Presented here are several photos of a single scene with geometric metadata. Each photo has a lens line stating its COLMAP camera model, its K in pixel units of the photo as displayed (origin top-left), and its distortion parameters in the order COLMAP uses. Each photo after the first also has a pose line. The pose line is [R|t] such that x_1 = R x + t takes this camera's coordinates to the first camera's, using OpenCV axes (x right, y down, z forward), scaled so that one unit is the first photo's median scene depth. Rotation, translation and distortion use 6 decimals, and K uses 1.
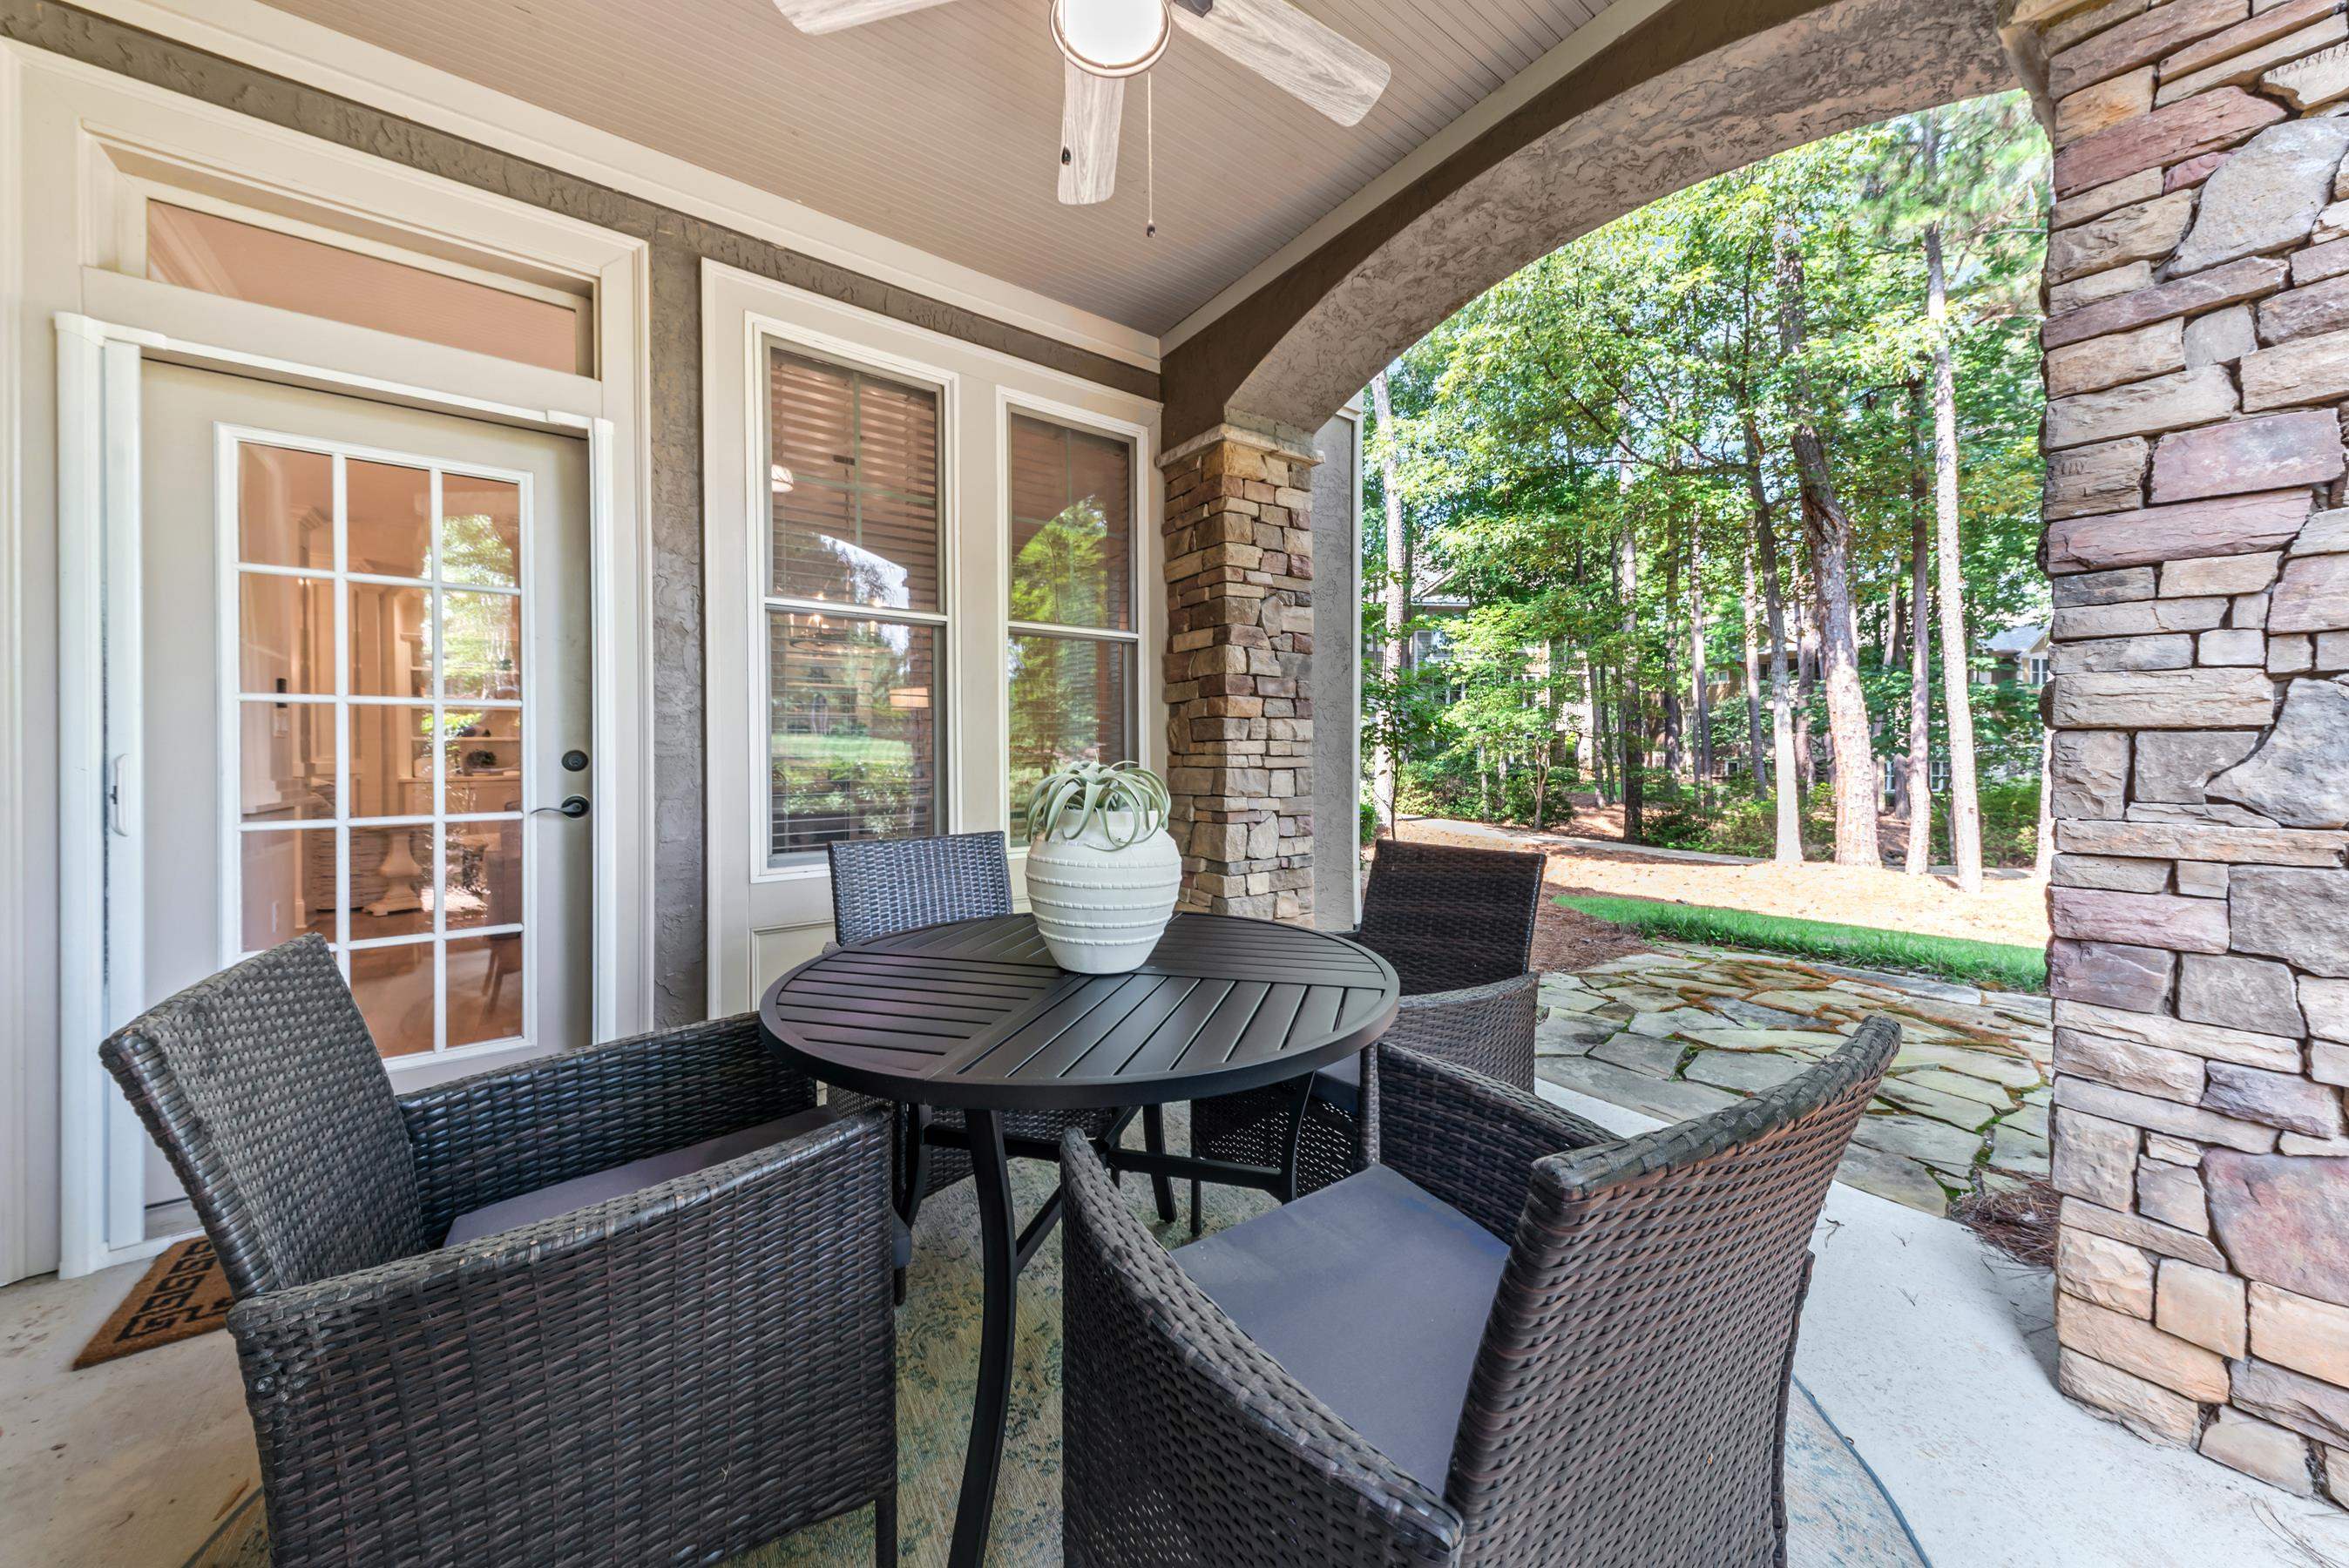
lens RADIAL K [[798.1, 0, 1179.2], [0, 798.1, 777.2], [0, 0, 1]] dist [0.002339, -0.000026]
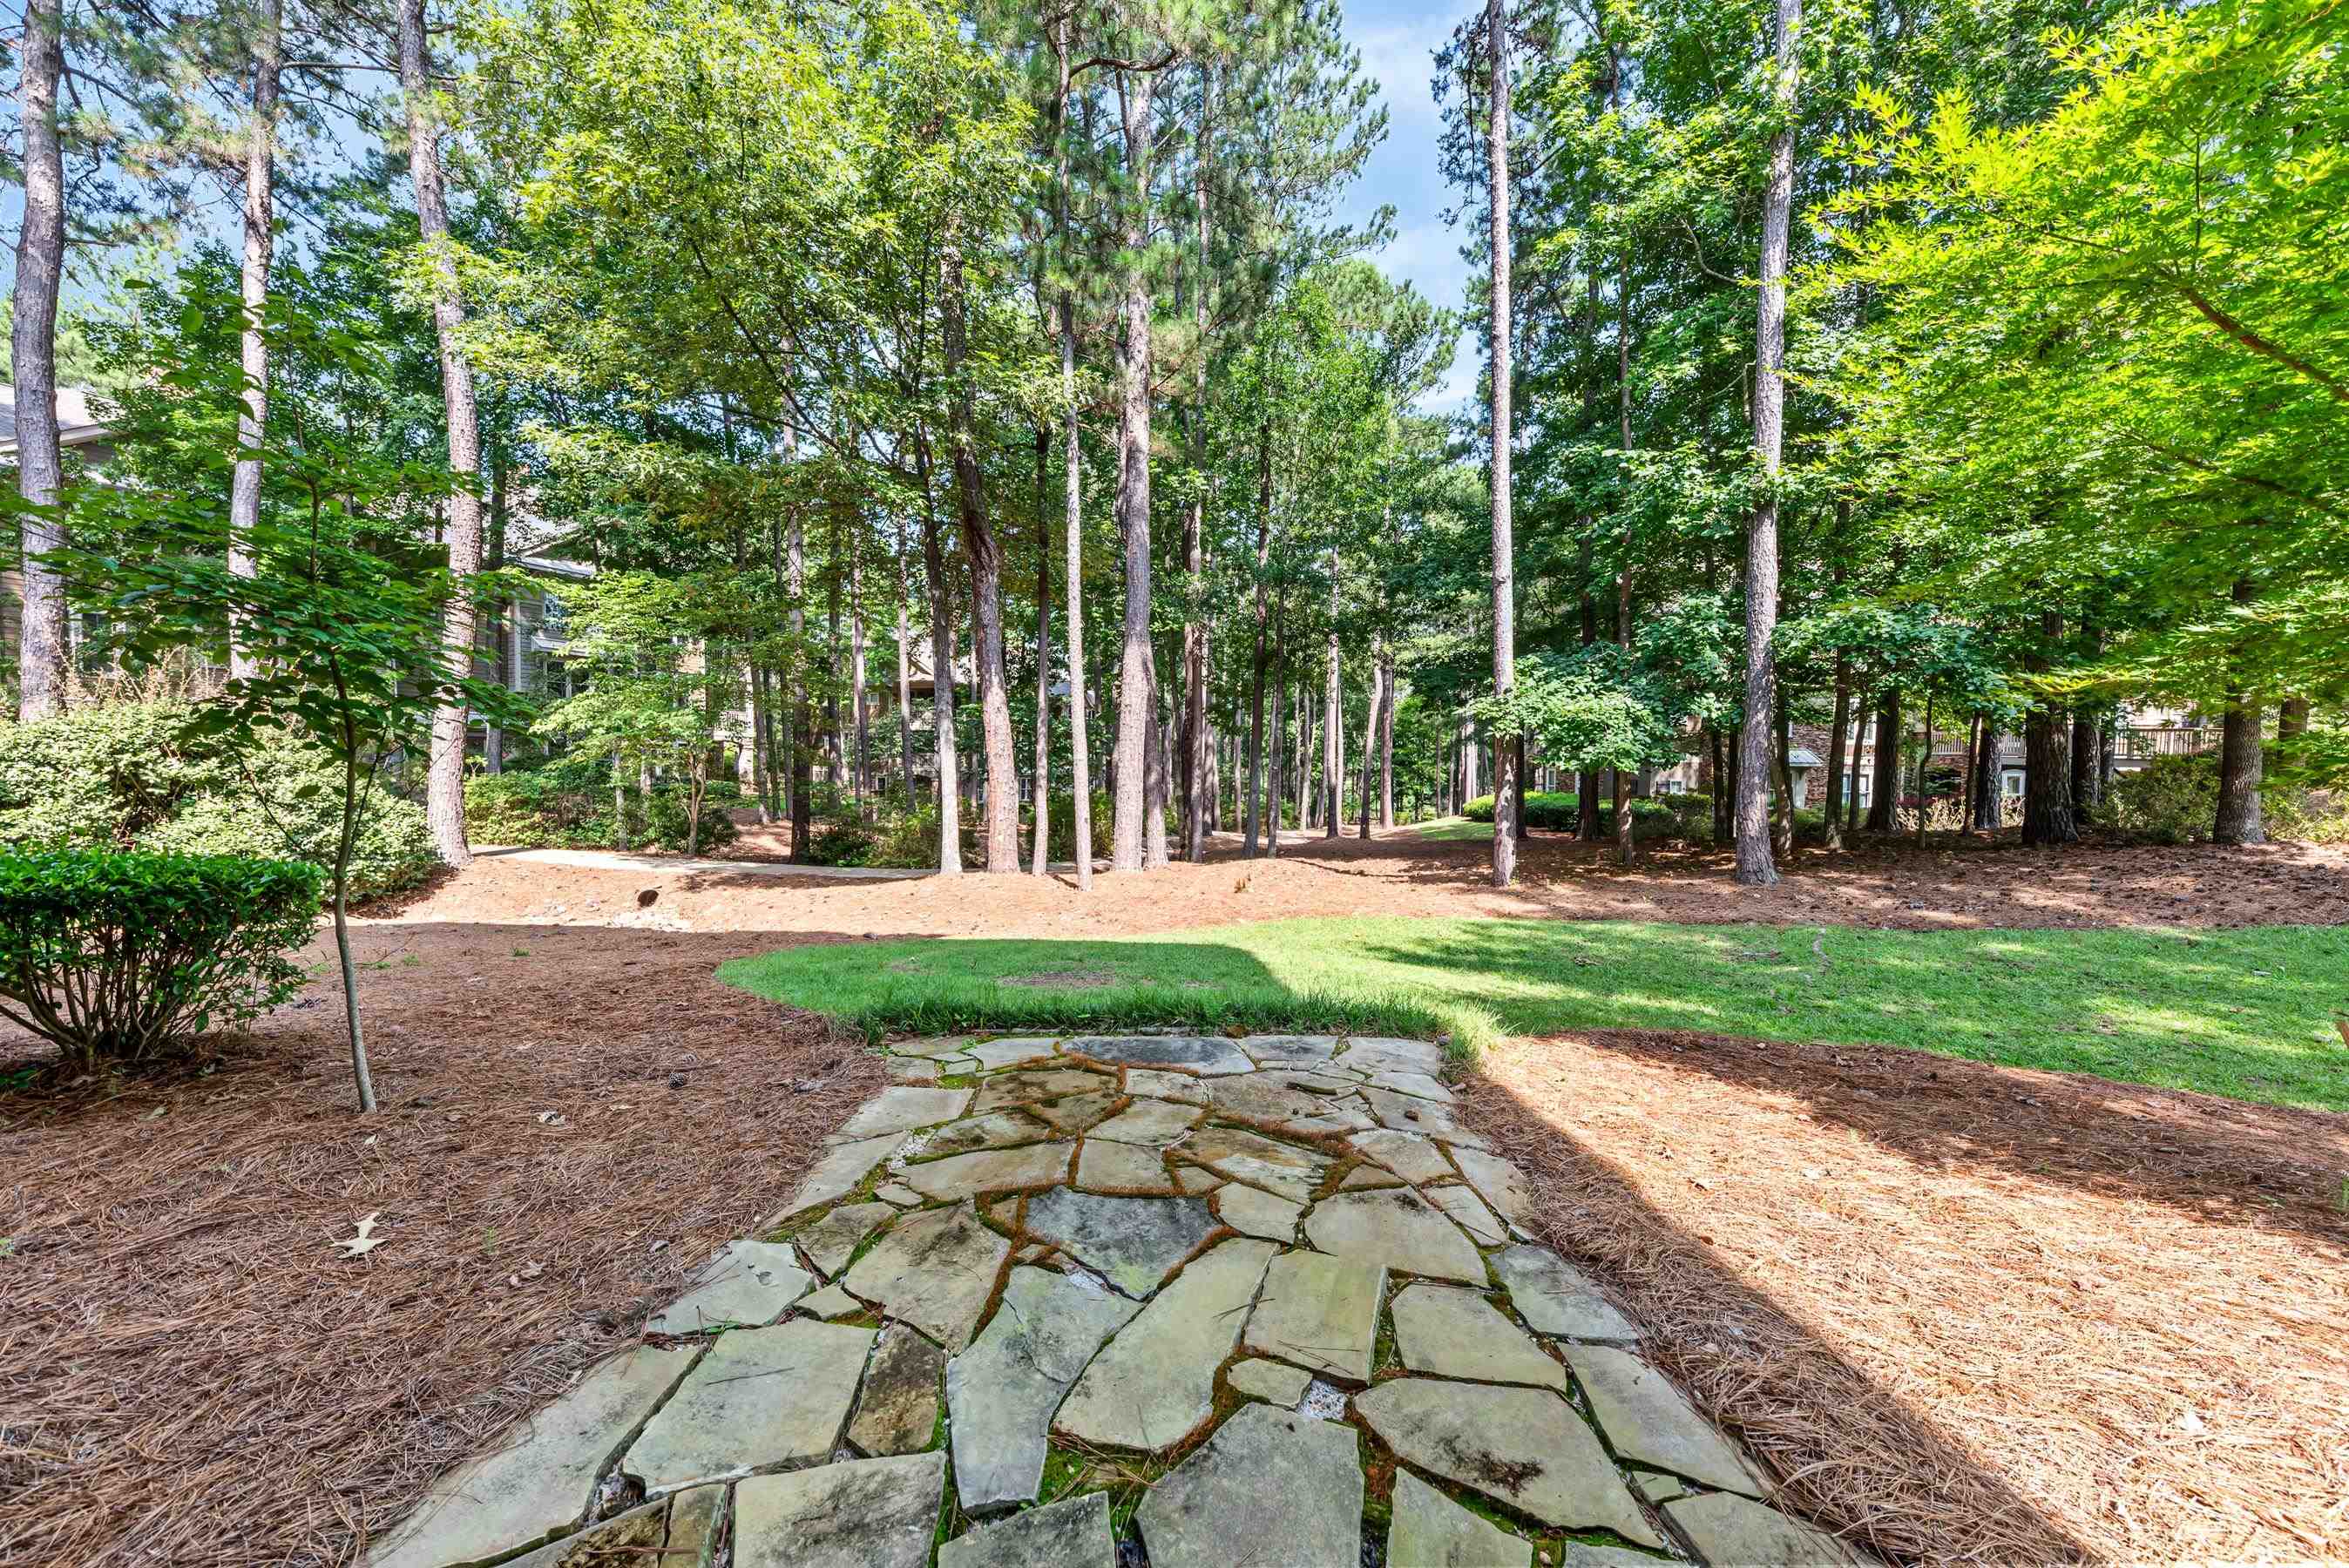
lens RADIAL K [[798.1, 0, 1178.1], [0, 798.1, 794.2], [0, 0, 1]] dist [0.002339, -0.000026]
pose [[0.566526, -0.006004, 0.824022, 0.045058], [0.002782, 0.999982, 0.005373, -0.001254], [-0.824039, -0.000752, 0.566532, 0.100158]]
